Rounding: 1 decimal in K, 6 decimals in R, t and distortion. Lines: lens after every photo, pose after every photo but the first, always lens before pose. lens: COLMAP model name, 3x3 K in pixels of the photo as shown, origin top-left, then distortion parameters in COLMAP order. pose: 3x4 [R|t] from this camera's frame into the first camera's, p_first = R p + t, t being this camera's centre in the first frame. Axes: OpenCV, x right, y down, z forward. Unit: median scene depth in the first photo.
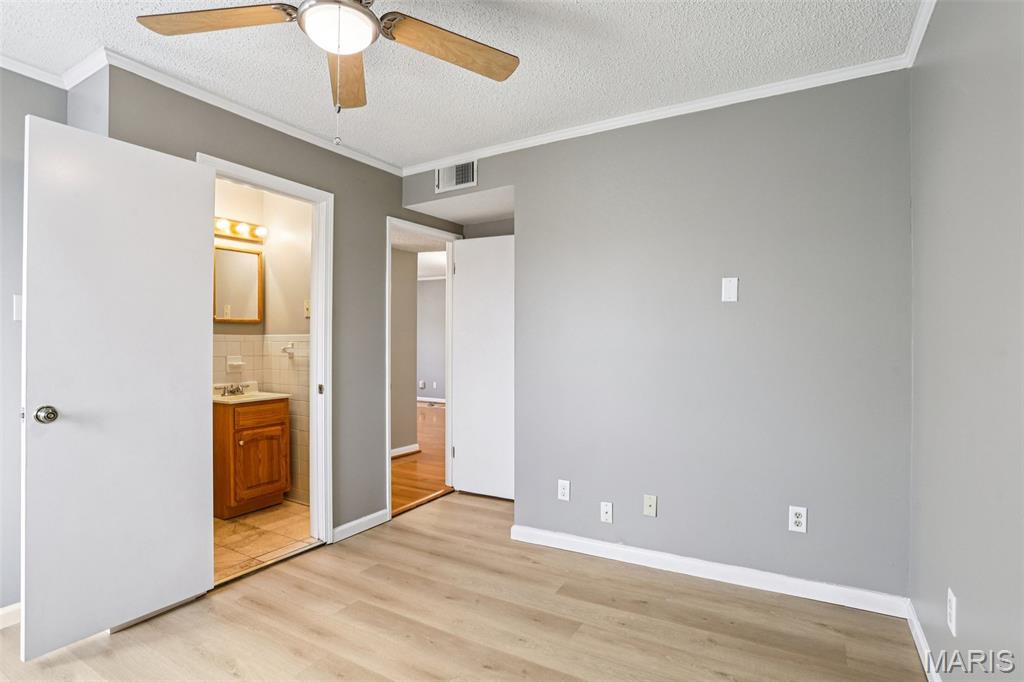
lens RADIAL K [[522.5, 0, 504.1], [0, 522.5, 335.3], [0, 0, 1]] dist [-0.075260, 0.038770]
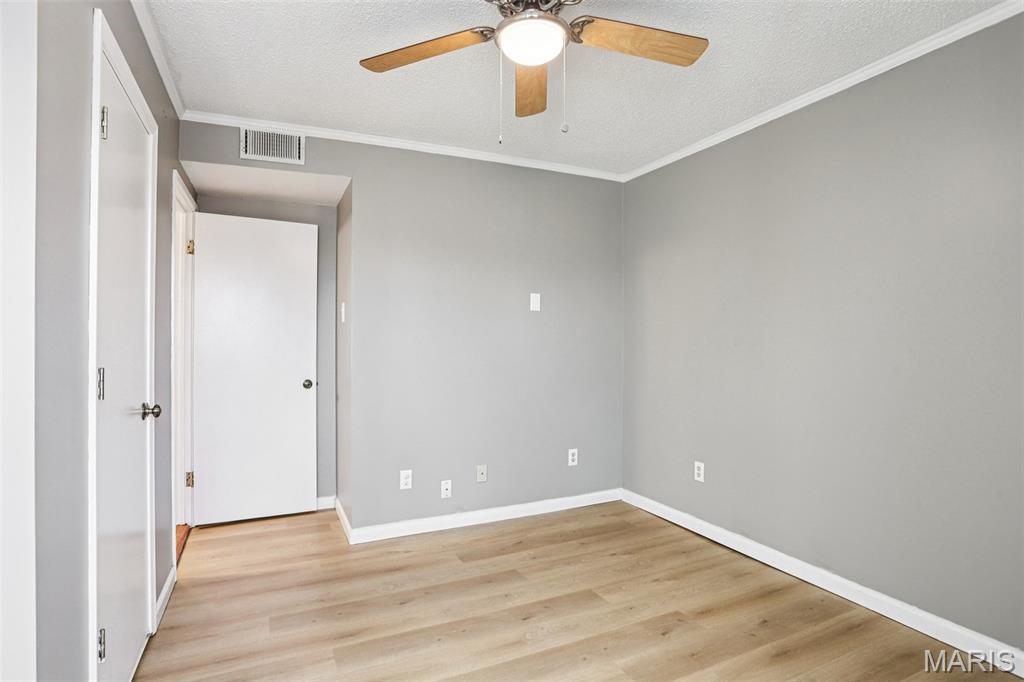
lens RADIAL K [[522.5, 0, 504.1], [0, 522.5, 335.3], [0, 0, 1]] dist [-0.075260, 0.038770]
pose [[0.563741, 0.004138, 0.825941, -0.805191], [-0.011223, 0.999934, 0.002651, -0.002895], [-0.825875, -0.010764, 0.563750, 0.297041]]
